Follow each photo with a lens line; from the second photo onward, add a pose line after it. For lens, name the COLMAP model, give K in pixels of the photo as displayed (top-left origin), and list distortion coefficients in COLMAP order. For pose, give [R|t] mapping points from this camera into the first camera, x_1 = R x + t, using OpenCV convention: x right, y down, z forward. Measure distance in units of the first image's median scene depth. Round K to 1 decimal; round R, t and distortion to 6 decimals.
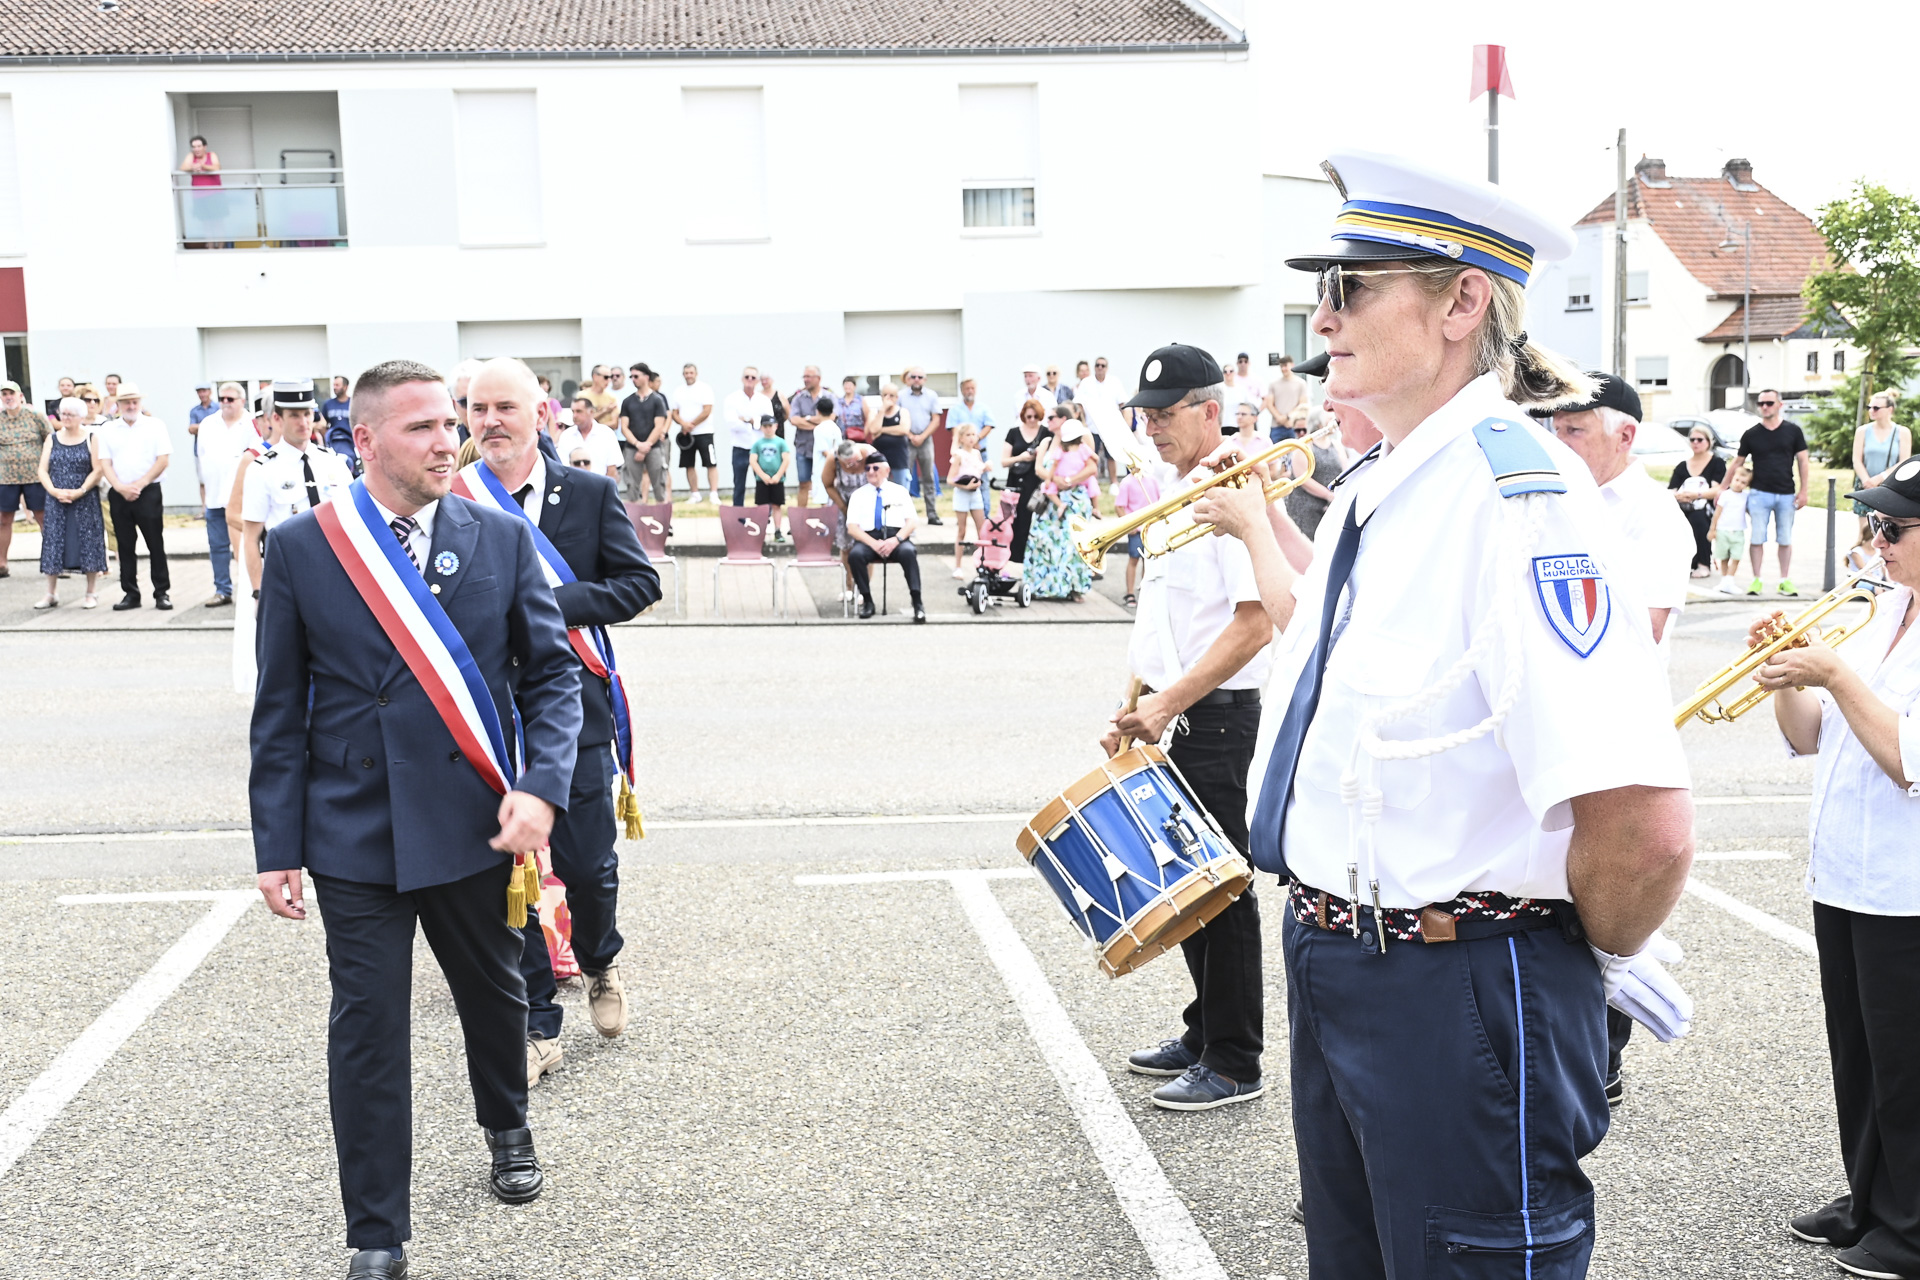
lens RADIAL K [[2140.7, 0, 952.5], [0, 2140.7, 652.2], [0, 0, 1]] dist [0.084226, 0.000000]
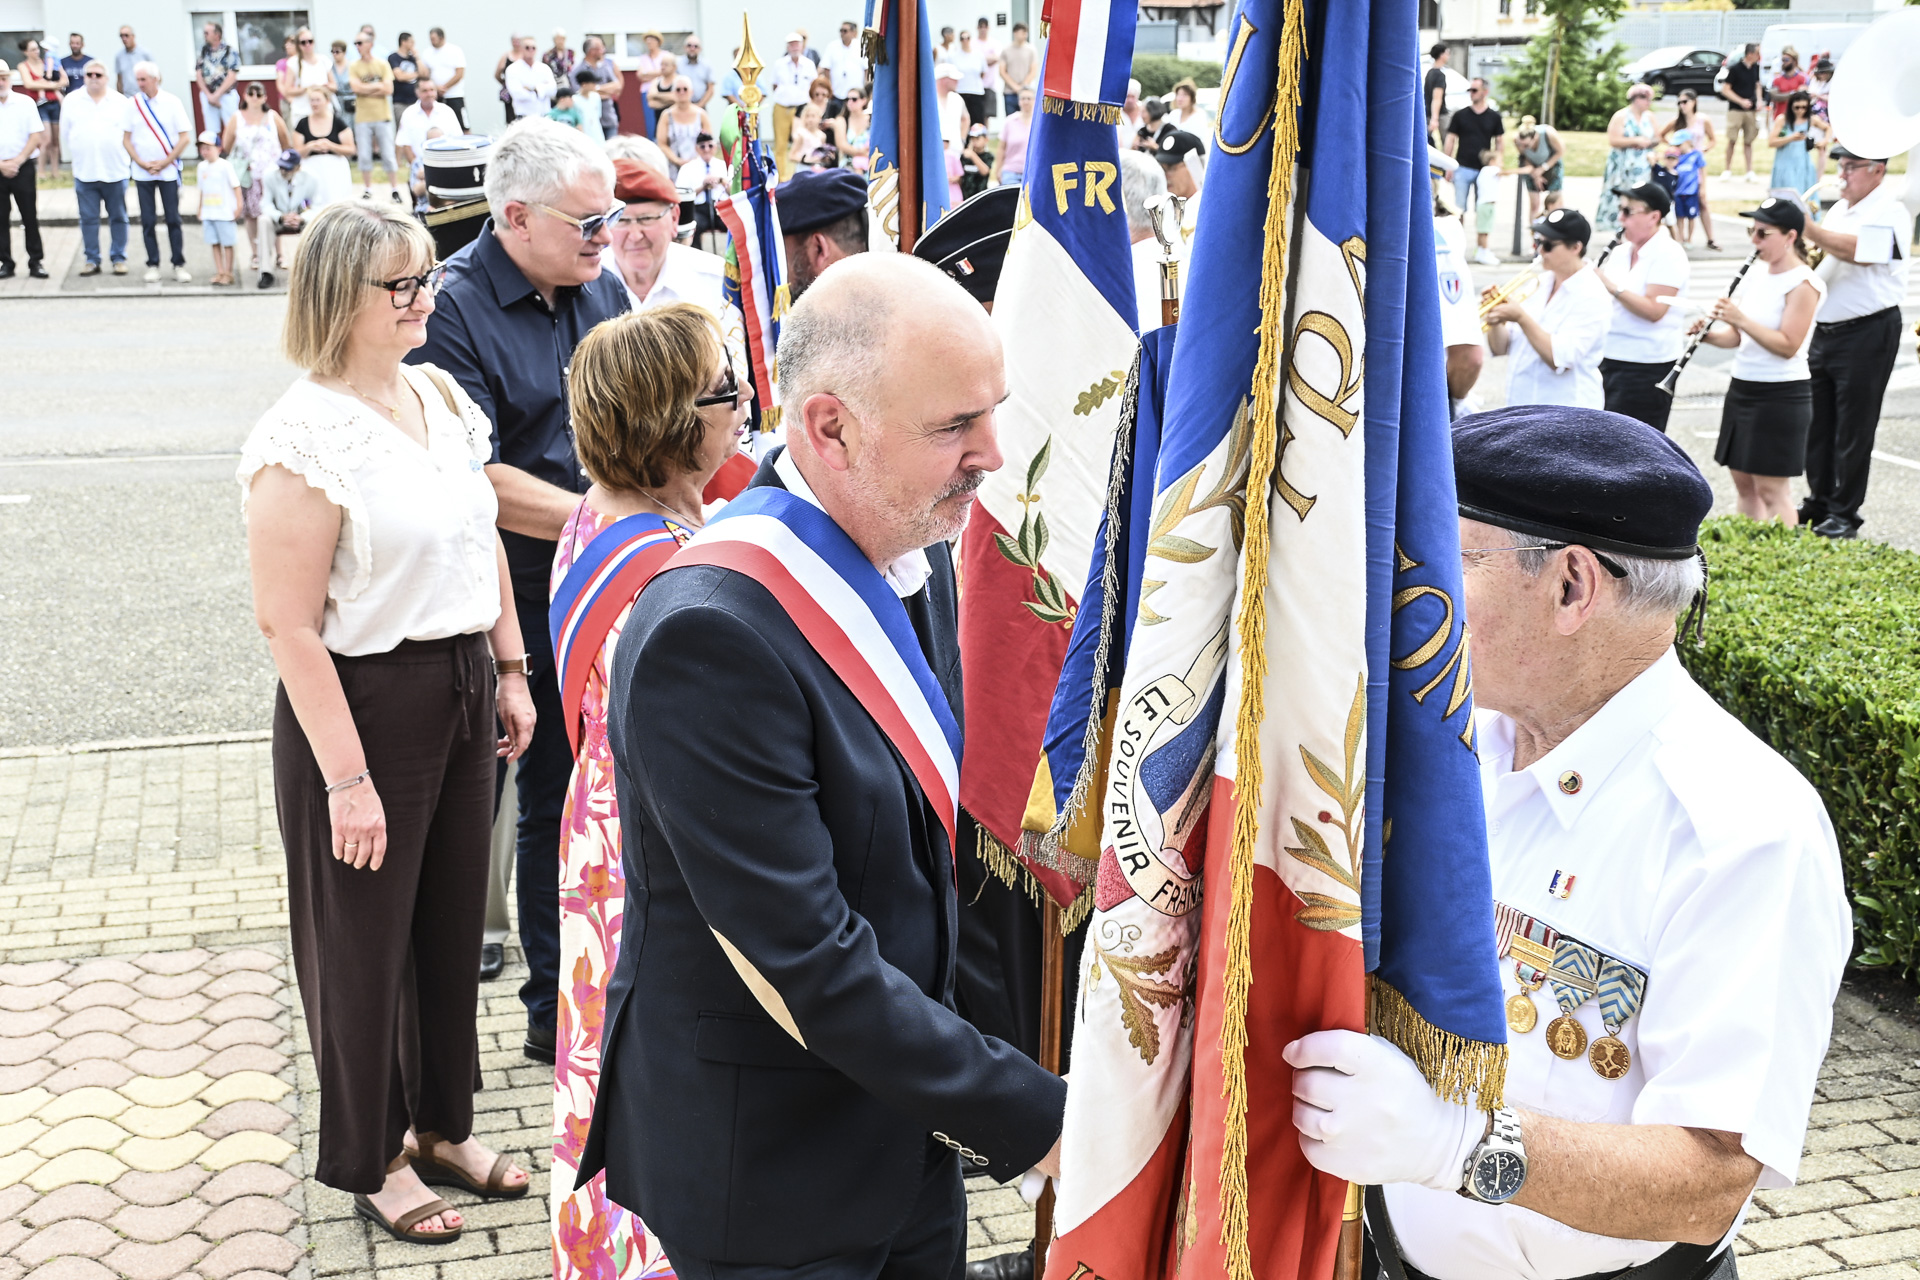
lens RADIAL K [[2495.8, 0, 965.4], [0, 2495.8, 645.7], [0, 0, 1]] dist [0.054322, 0.000000]
pose [[0.985498, -0.027372, 0.167465, -0.107595], [0.005616, 0.991625, 0.129030, 0.002207], [-0.169594, -0.126218, 0.977398, -0.262640]]
